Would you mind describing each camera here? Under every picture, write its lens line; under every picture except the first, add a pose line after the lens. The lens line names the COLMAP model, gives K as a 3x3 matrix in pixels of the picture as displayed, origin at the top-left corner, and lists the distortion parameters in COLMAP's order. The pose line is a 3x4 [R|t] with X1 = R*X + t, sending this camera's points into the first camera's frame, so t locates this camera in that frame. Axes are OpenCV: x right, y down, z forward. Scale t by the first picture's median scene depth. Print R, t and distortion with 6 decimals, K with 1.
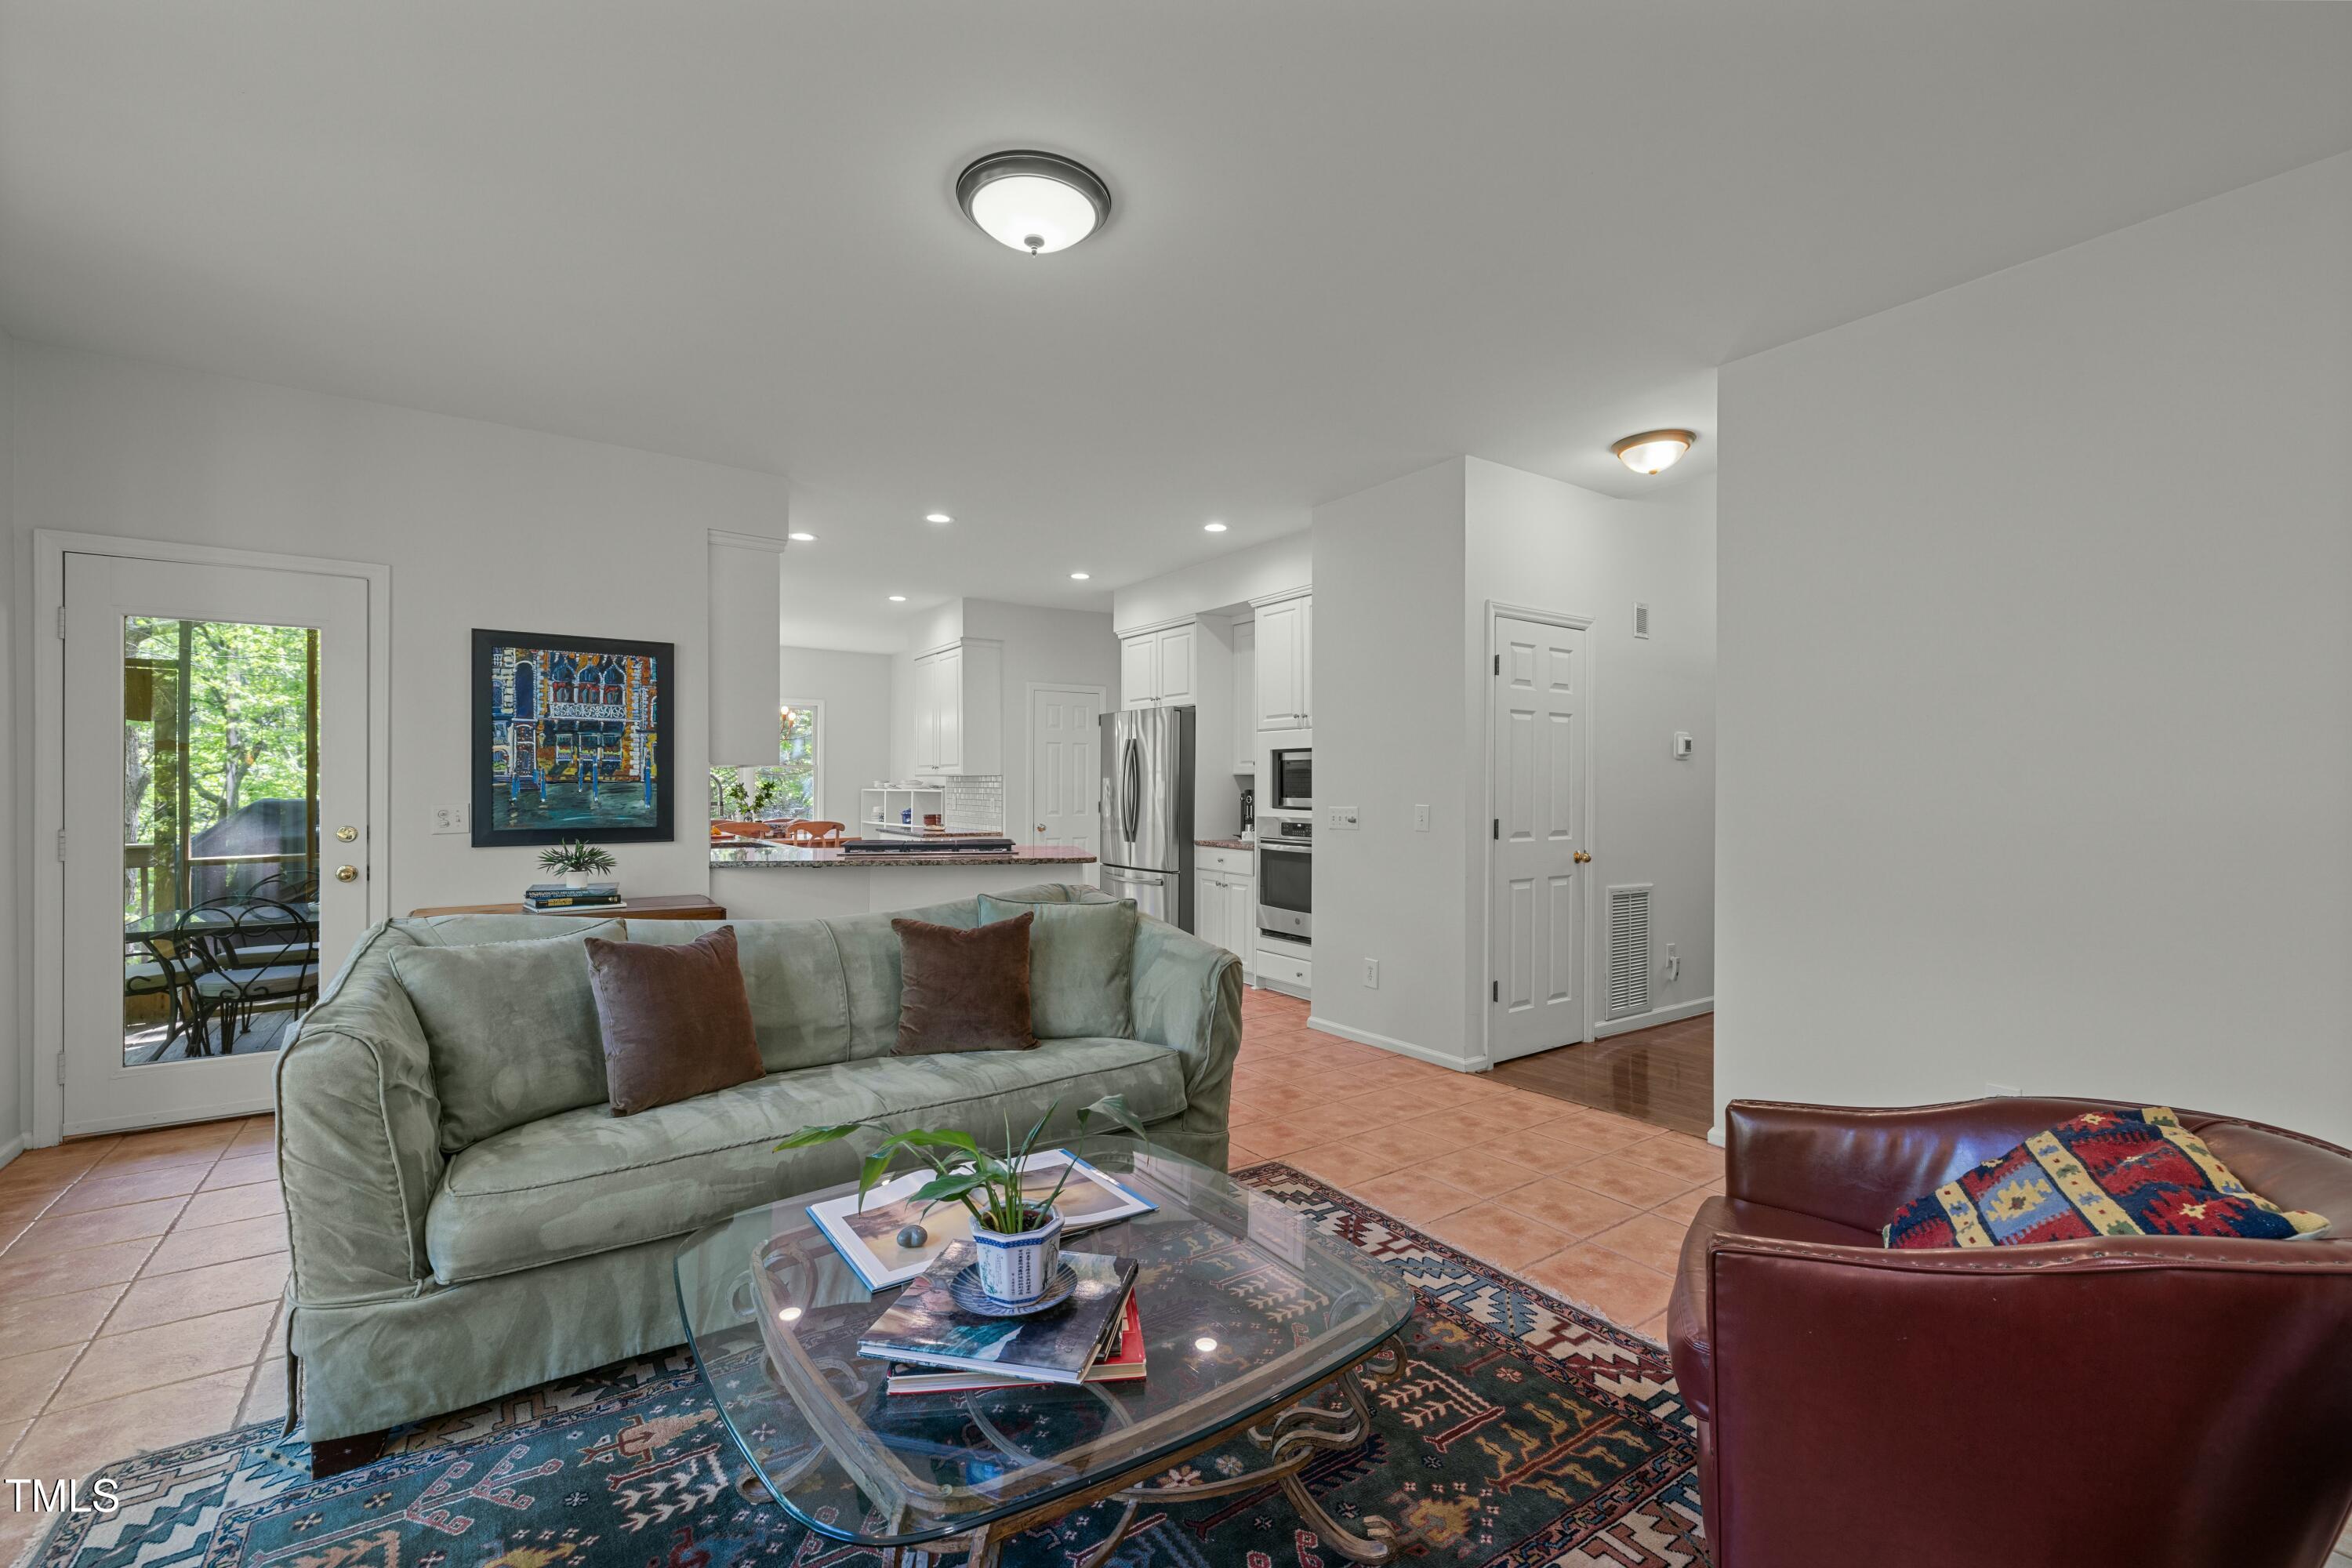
lens RADIAL K [[990.0, 0, 1170.1], [0, 990.0, 776.3], [0, 0, 1]] dist [0.005000, -0.000473]
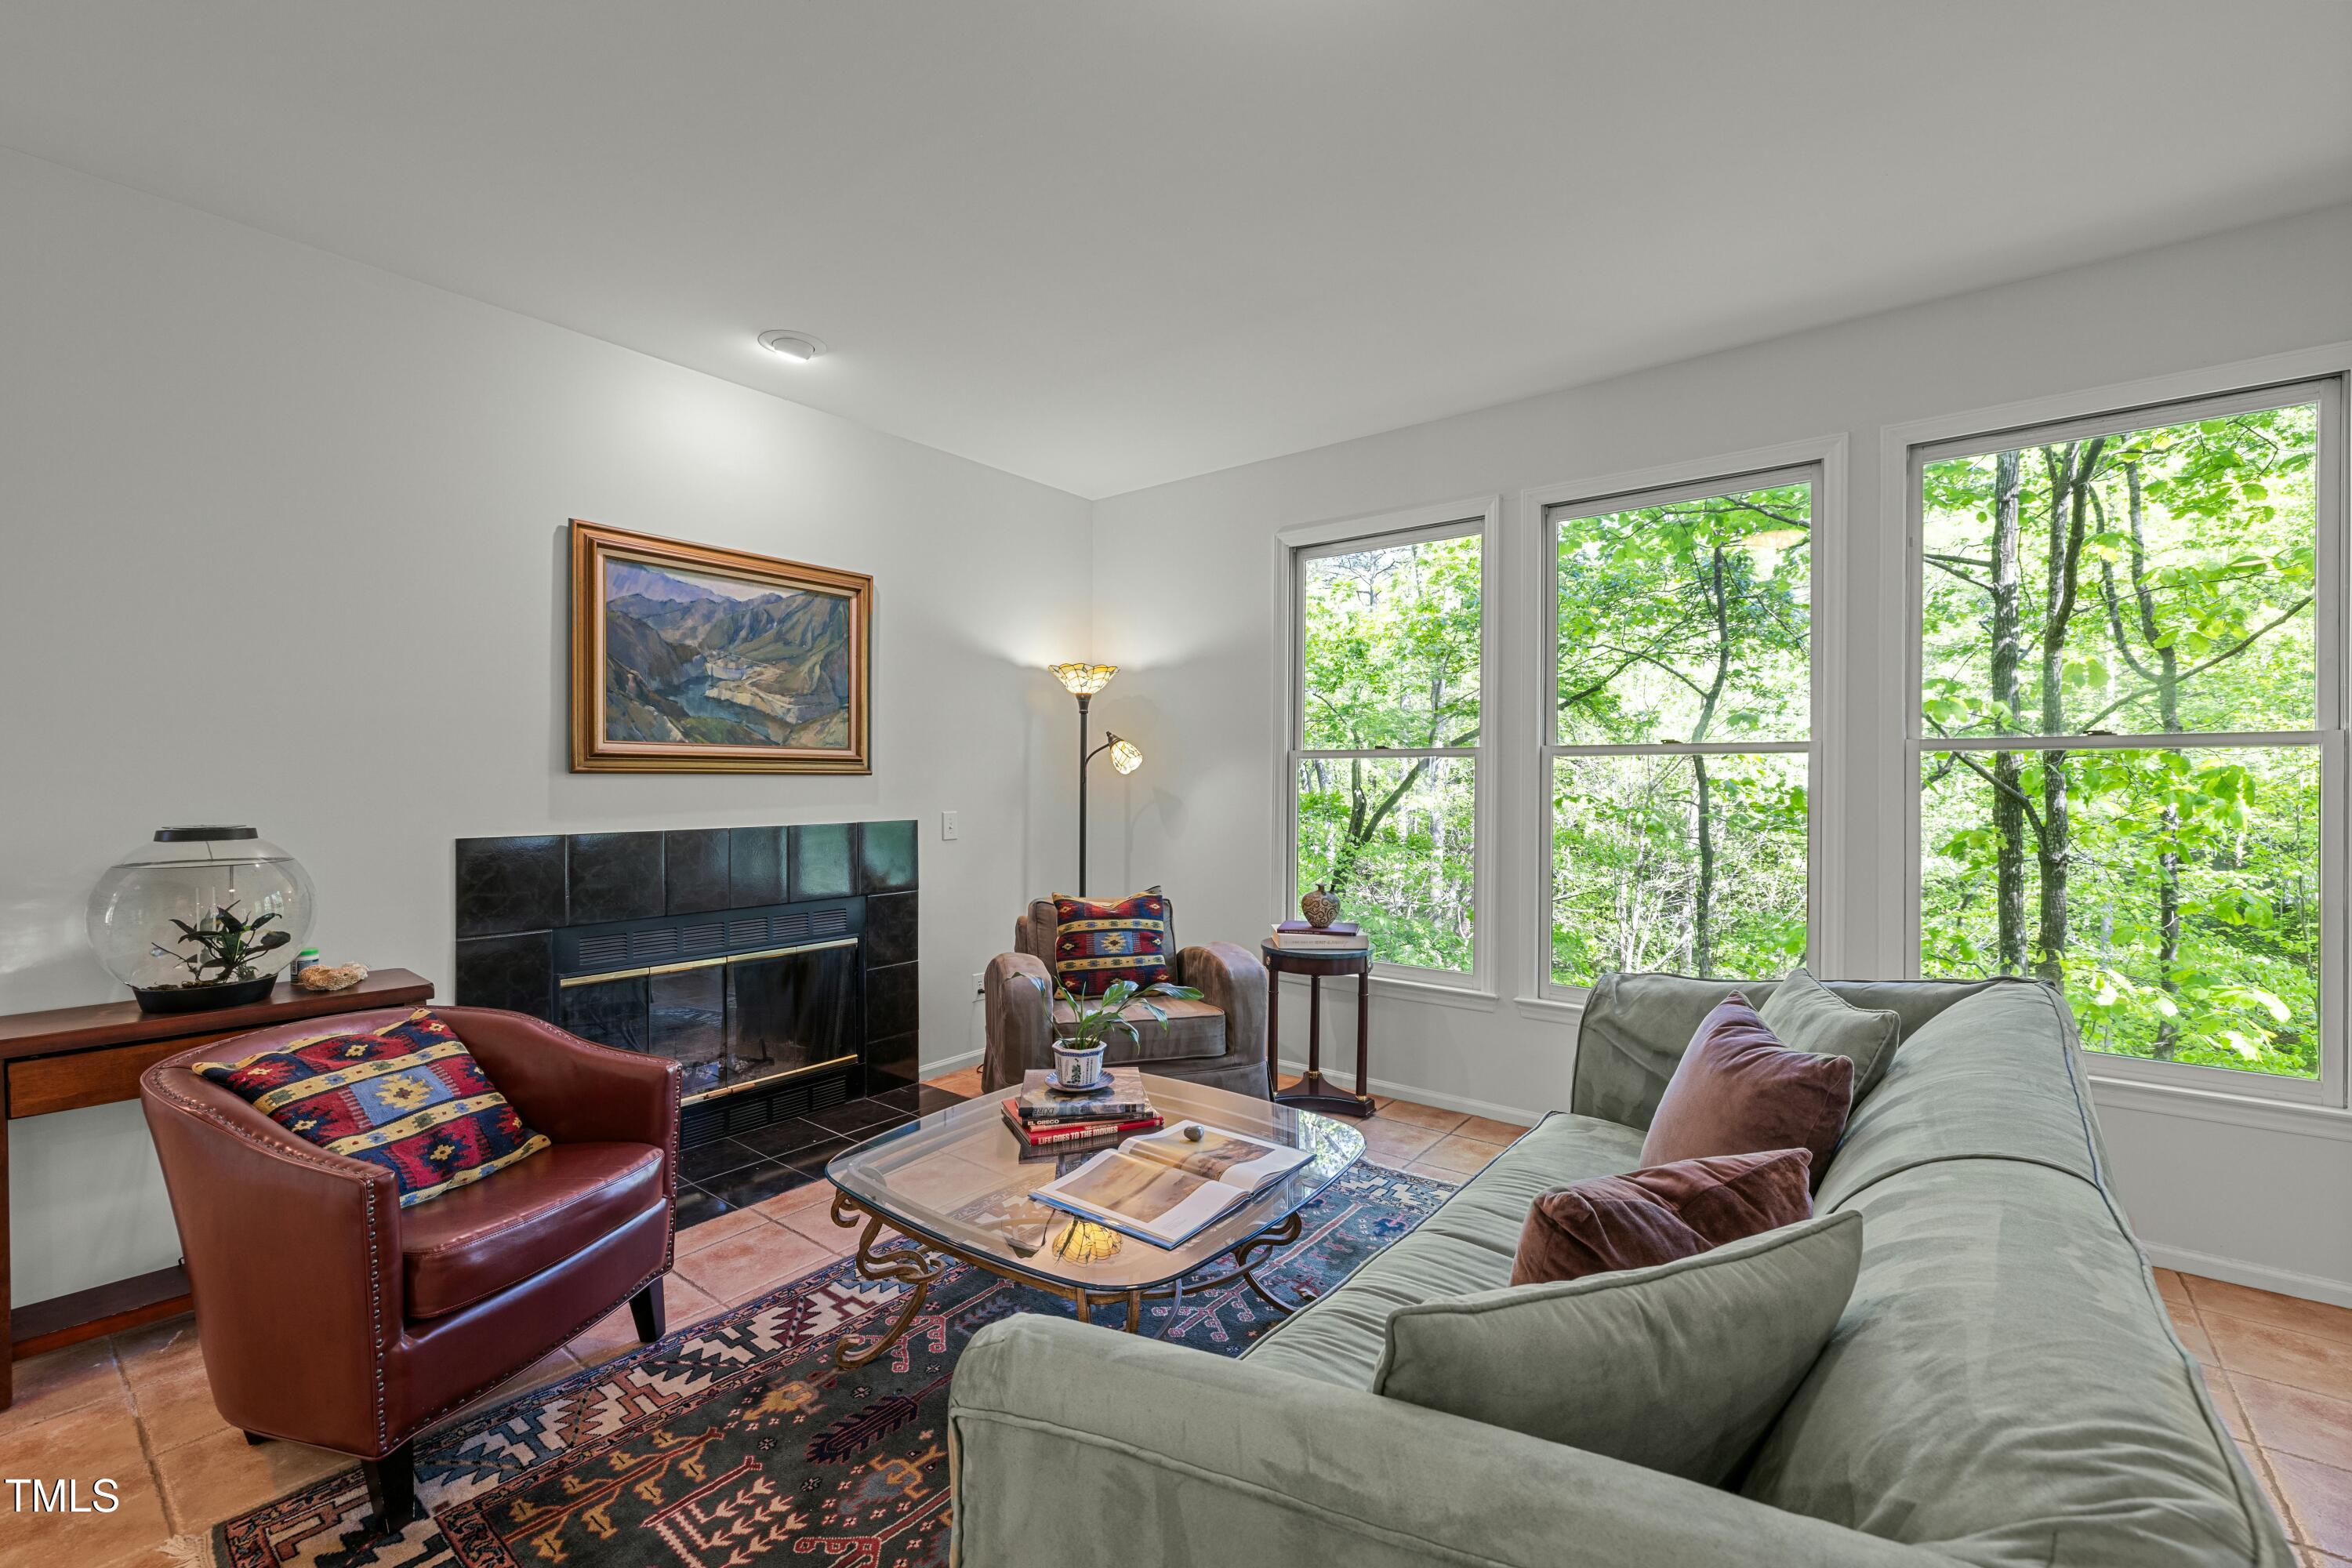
lens RADIAL K [[990.0, 0, 1174.6], [0, 990.0, 786.5], [0, 0, 1]] dist [0.005000, -0.000473]
pose [[-0.956661, 0.000807, -0.291202, 0.066875], [0.001199, 0.999999, -0.001166, -0.006849], [0.291201, -0.001464, -0.956661, 0.935302]]
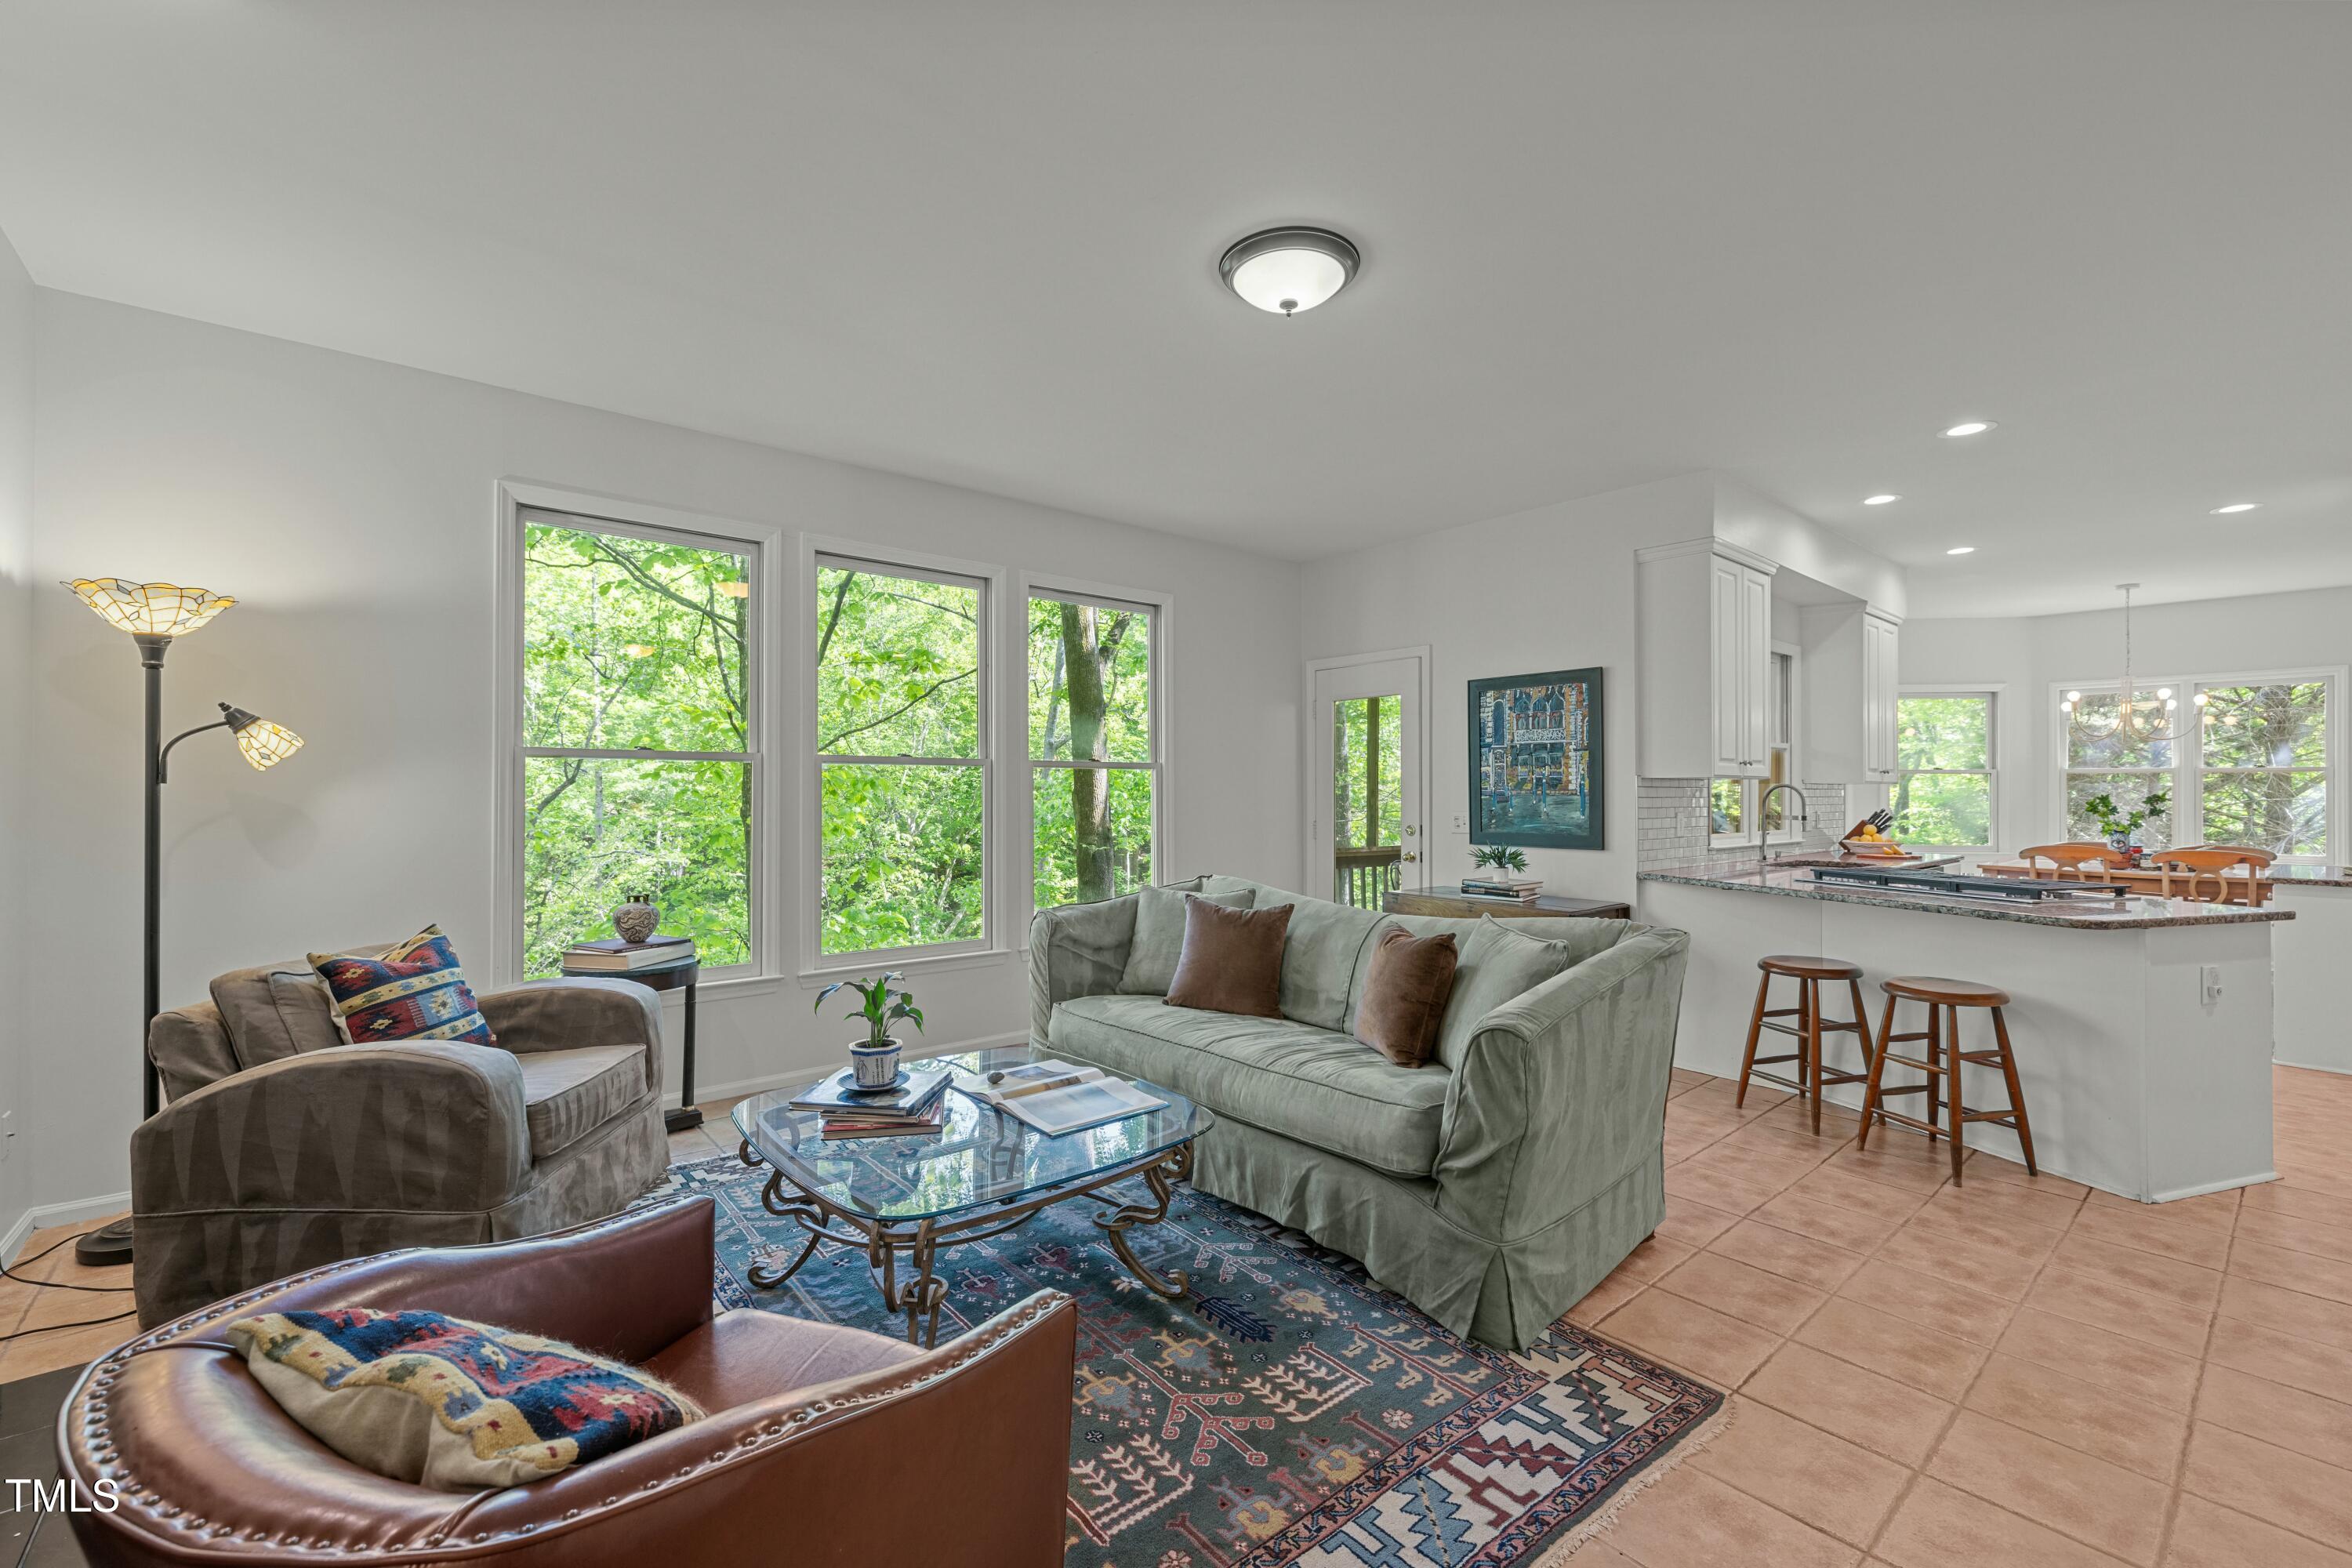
lens RADIAL K [[990.0, 0, 1179.5], [0, 990.0, 778.3], [0, 0, 1]] dist [0.005000, -0.000473]
pose [[0.093521, -0.014173, -0.995516, 0.564100], [0.007851, 0.999878, -0.013498, -0.001849], [0.995586, -0.006553, 0.093621, 0.467210]]
